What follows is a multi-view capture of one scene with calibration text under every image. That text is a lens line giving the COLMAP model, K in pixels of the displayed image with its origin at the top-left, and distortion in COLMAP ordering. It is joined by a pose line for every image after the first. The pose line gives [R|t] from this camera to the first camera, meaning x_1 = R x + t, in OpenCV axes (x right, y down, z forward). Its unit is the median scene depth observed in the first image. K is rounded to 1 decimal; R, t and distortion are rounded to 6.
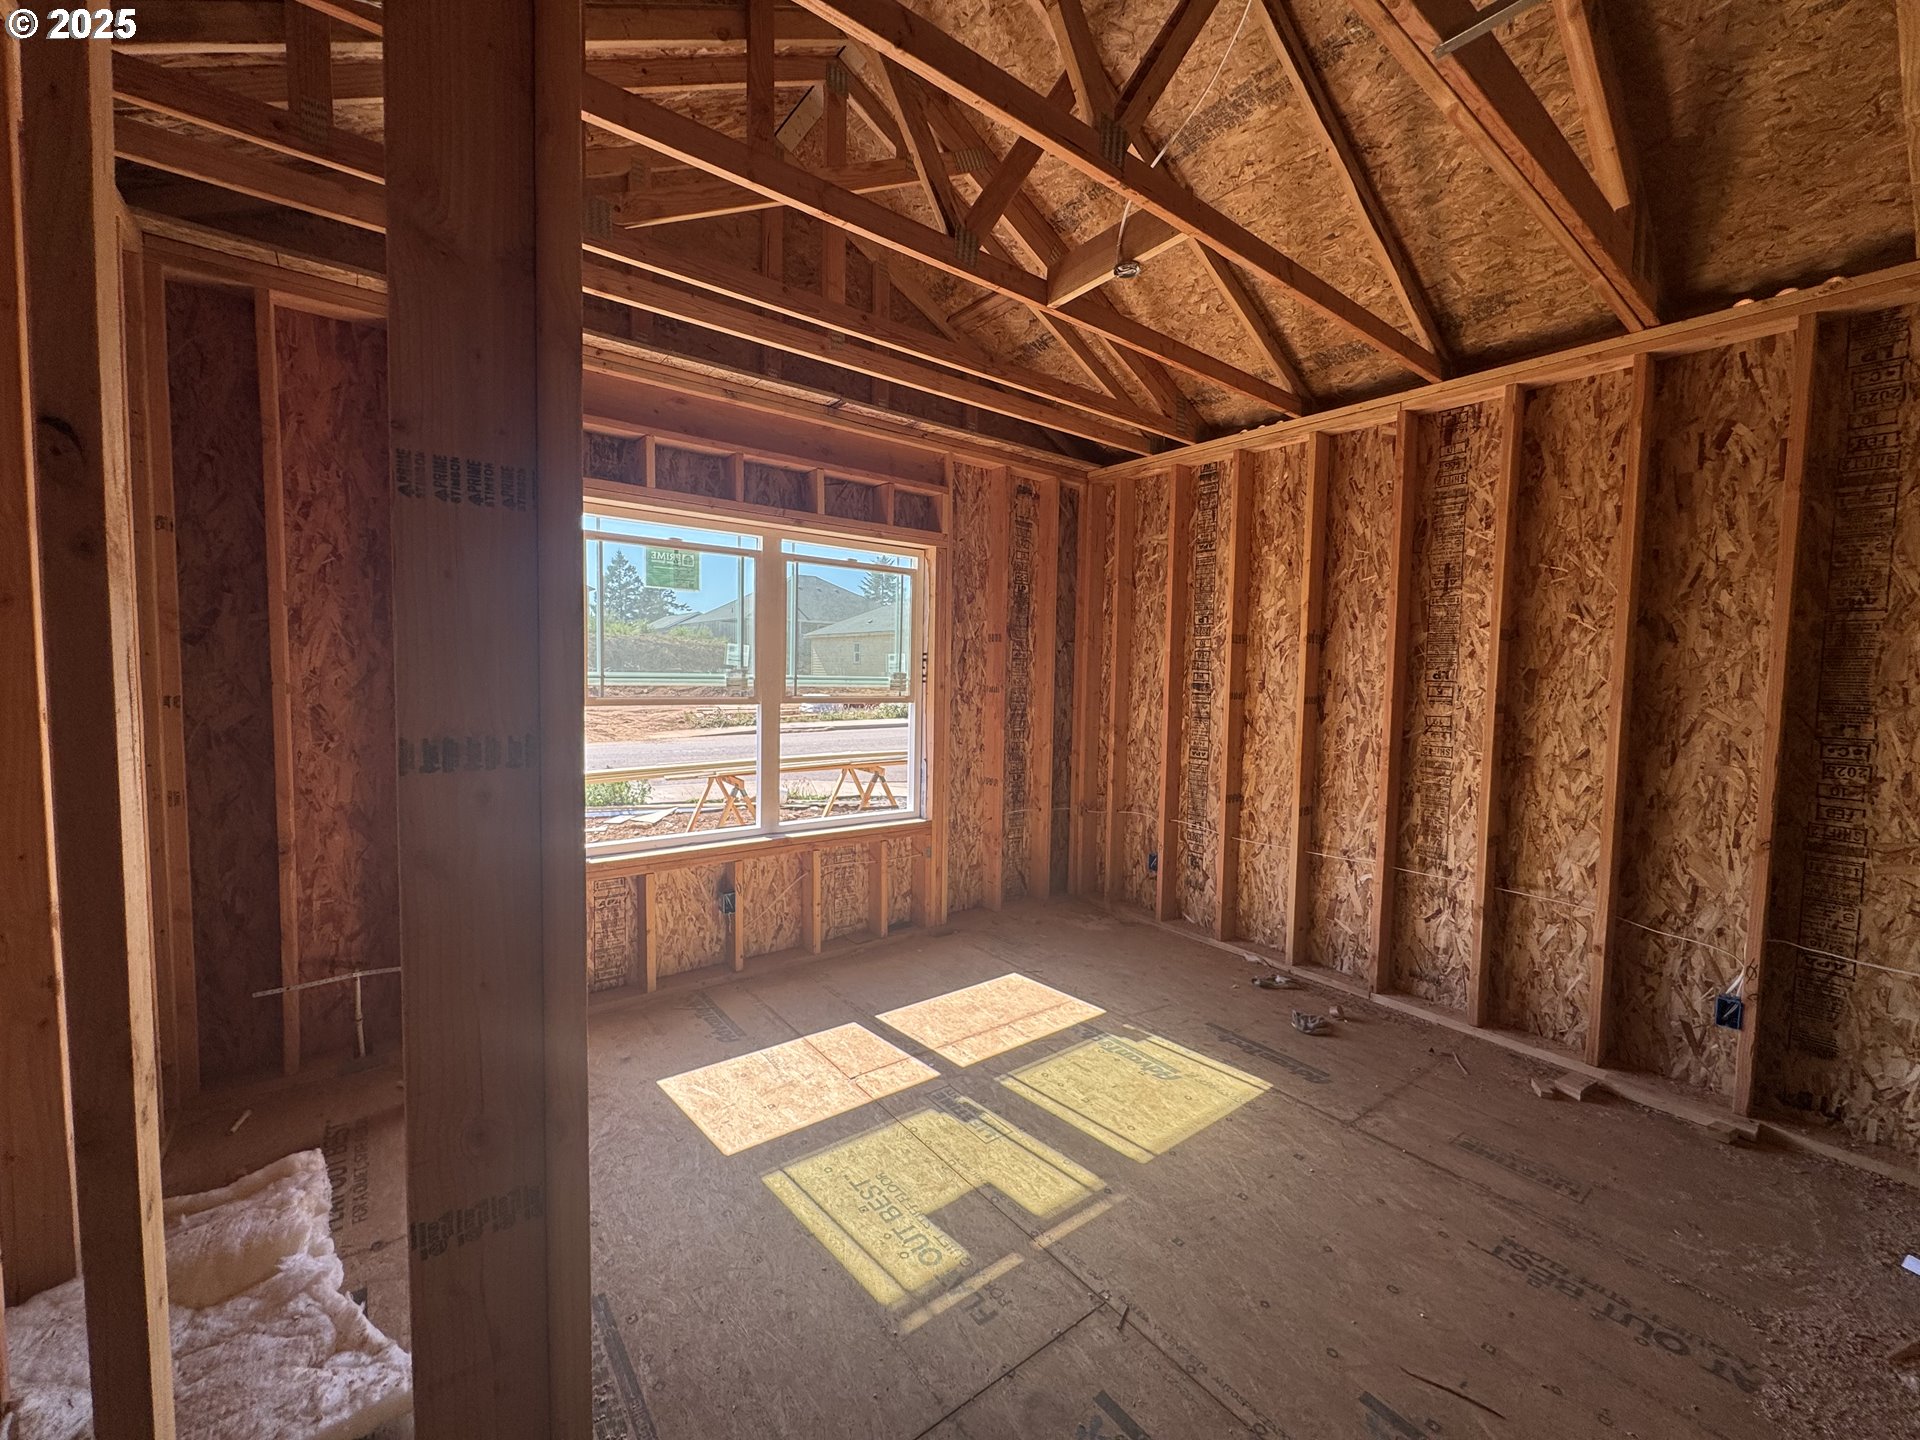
lens RADIAL K [[763.4, 0, 961.4], [0, 763.4, 719.7], [0, 0, 1]] dist [-0.000524, -0.000134]
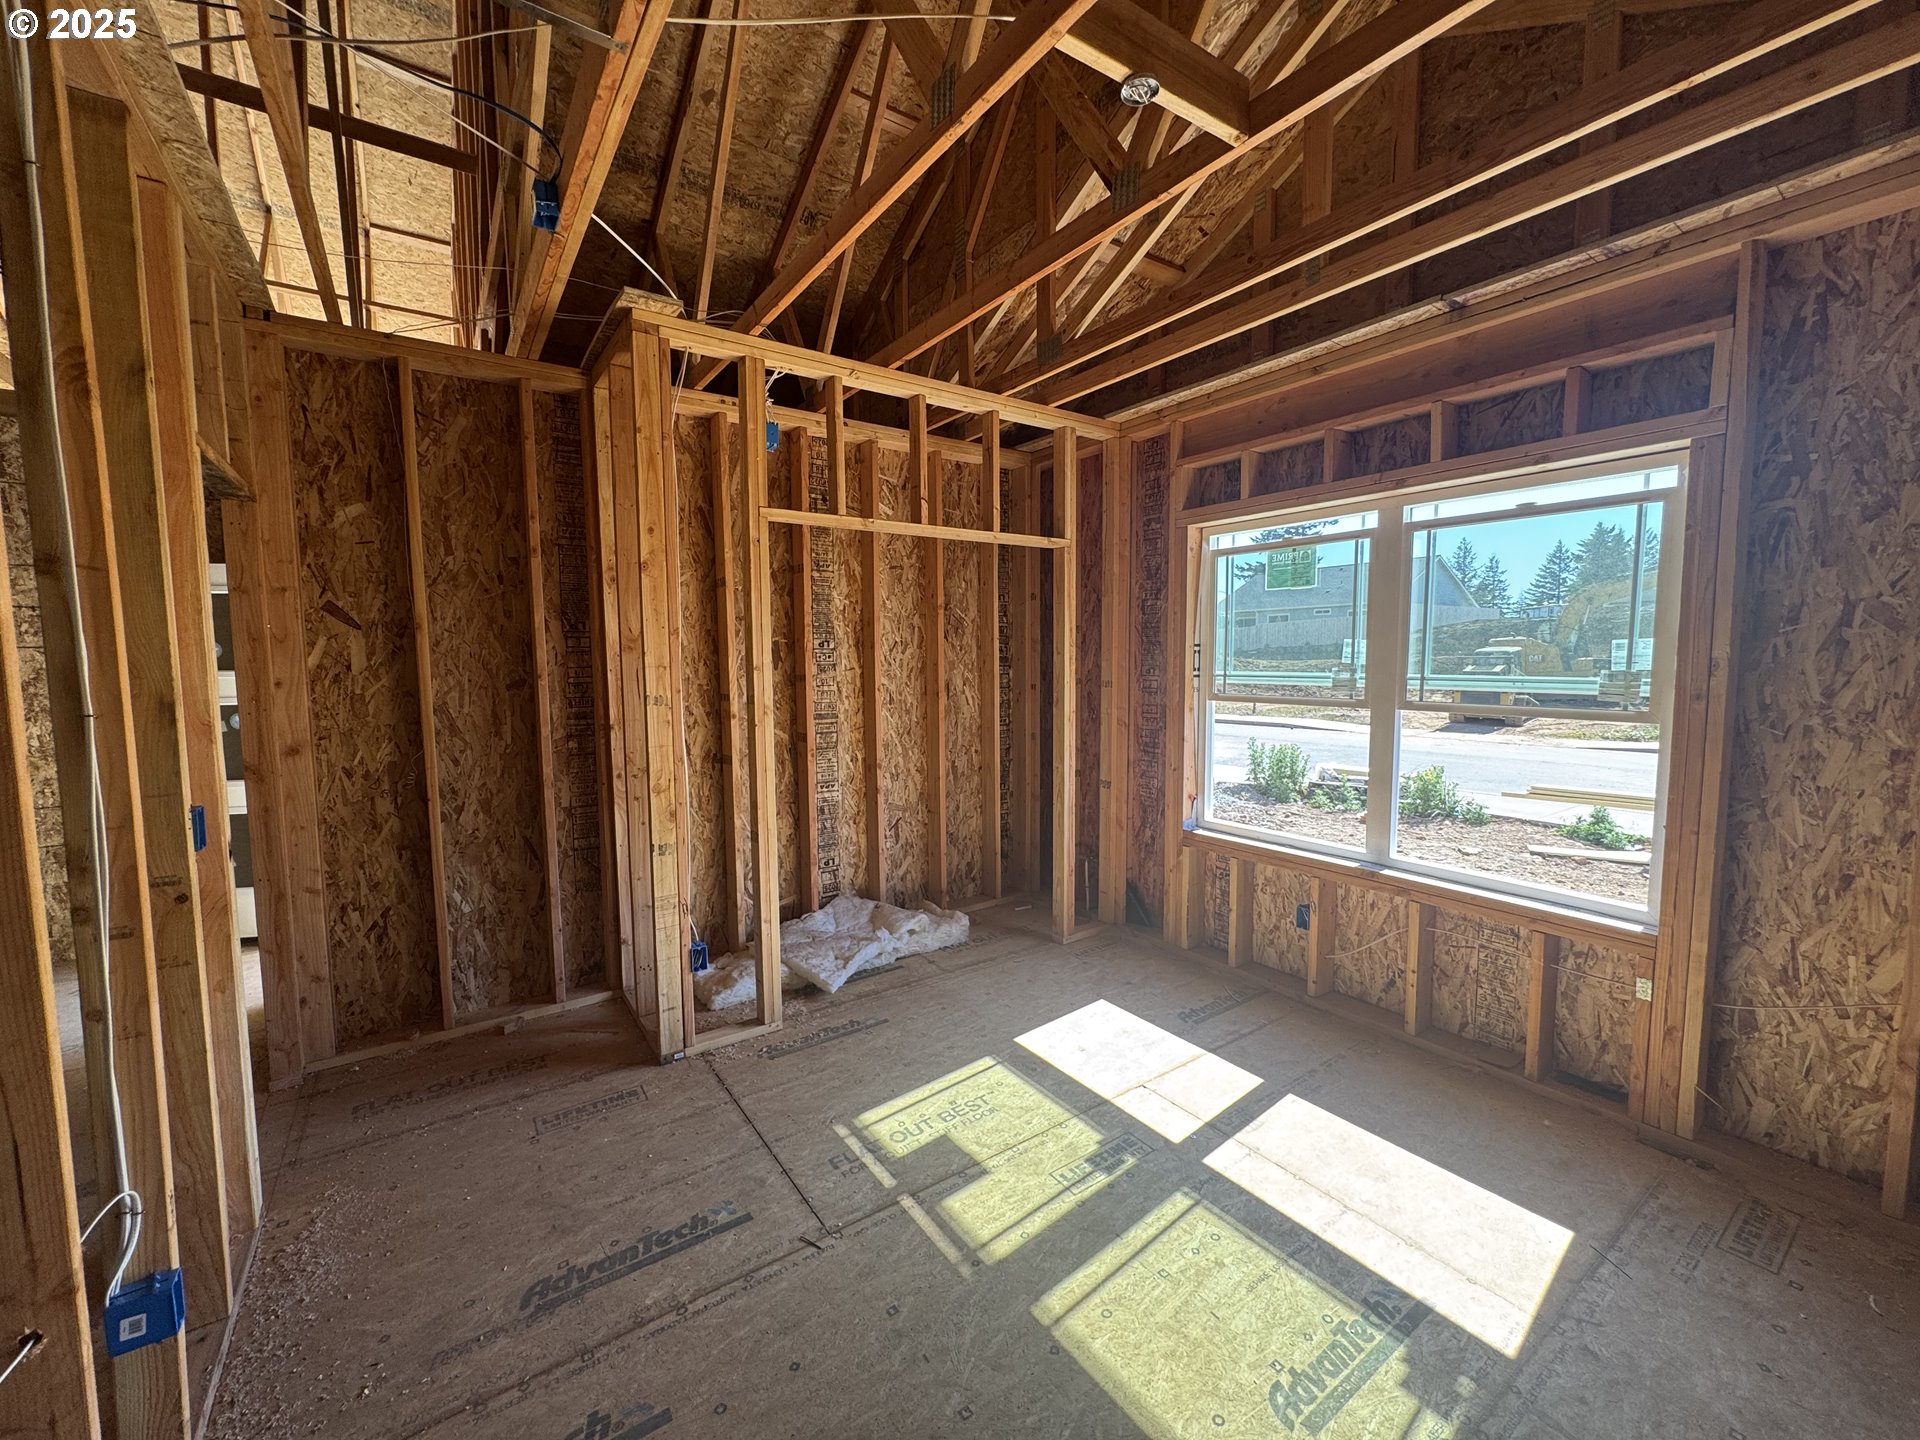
lens RADIAL K [[763.4, 0, 956.6], [0, 763.4, 720.0], [0, 0, 1]] dist [-0.000524, -0.000134]
pose [[-0.049090, 0.062511, -0.996836, 0.769092], [-0.058167, 0.996167, 0.065333, -0.046075], [0.997099, 0.061190, -0.045266, 0.730319]]
